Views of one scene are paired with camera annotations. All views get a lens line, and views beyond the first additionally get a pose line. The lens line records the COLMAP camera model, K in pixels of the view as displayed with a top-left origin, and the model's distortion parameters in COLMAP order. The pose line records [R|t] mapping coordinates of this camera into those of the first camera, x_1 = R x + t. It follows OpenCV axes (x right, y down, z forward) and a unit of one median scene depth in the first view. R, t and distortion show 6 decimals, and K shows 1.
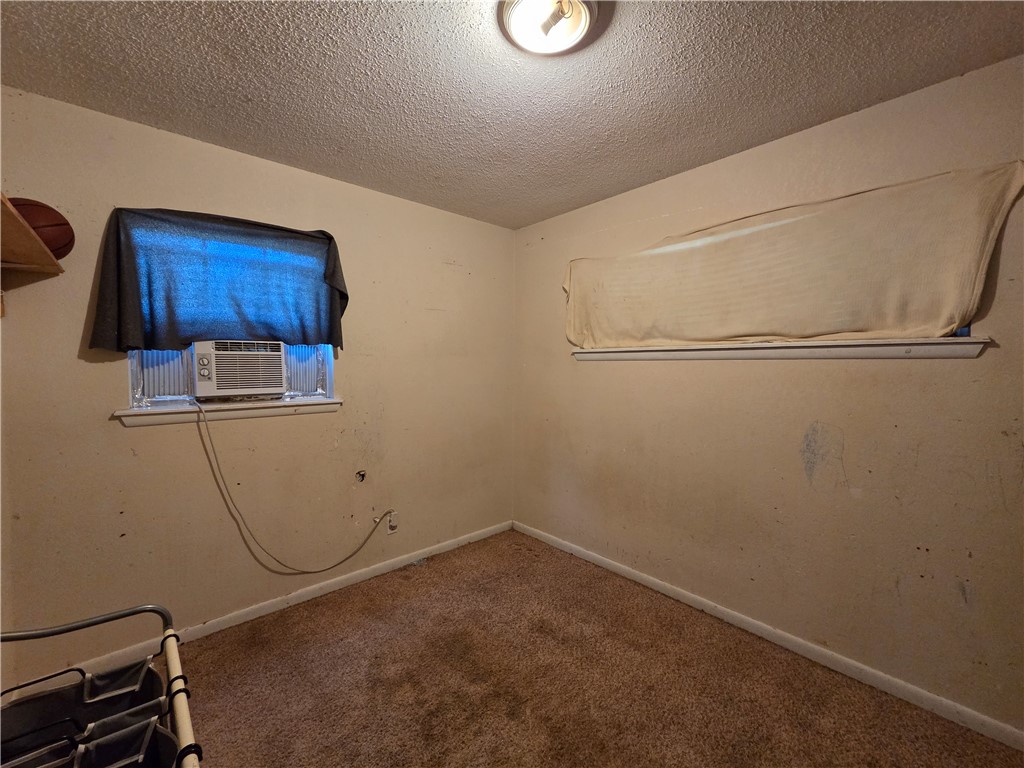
lens RADIAL K [[420.4, 0, 505.6], [0, 420.4, 383.5], [0, 0, 1]] dist [-0.002377, -0.000768]
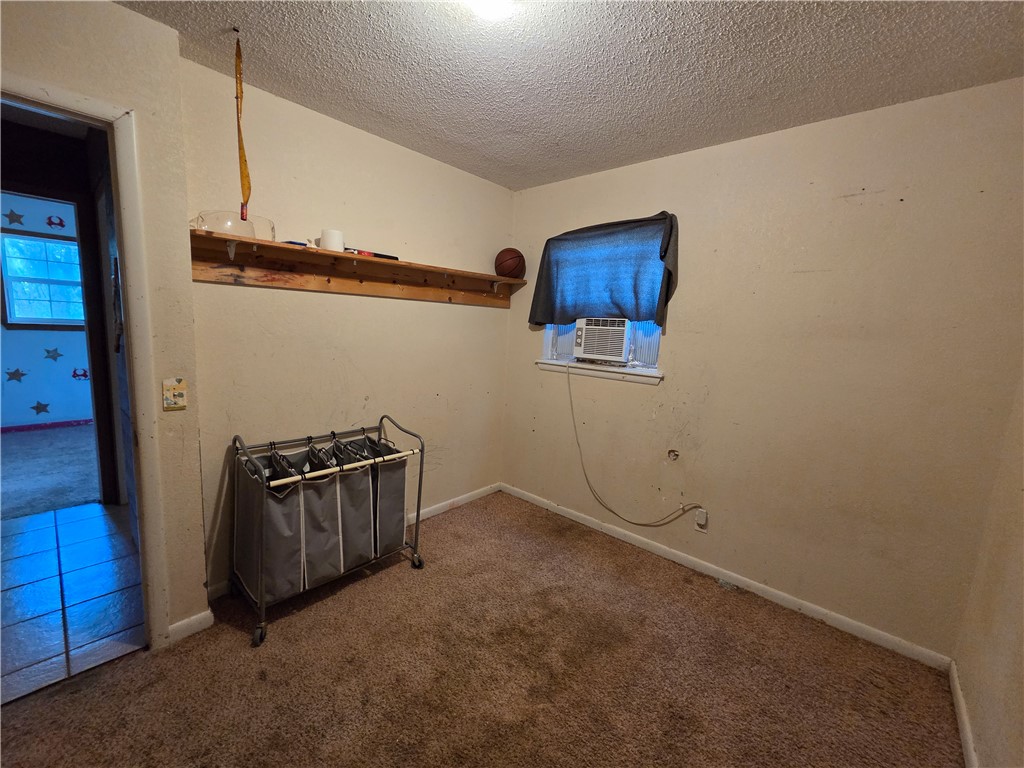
lens RADIAL K [[420.4, 0, 504.9], [0, 420.4, 385.8], [0, 0, 1]] dist [-0.002377, -0.000768]
pose [[0.097330, 0.142452, -0.985005, 0.675868], [-0.097634, 0.986297, 0.132991, -0.039116], [0.990452, 0.083226, 0.109905, 0.581205]]
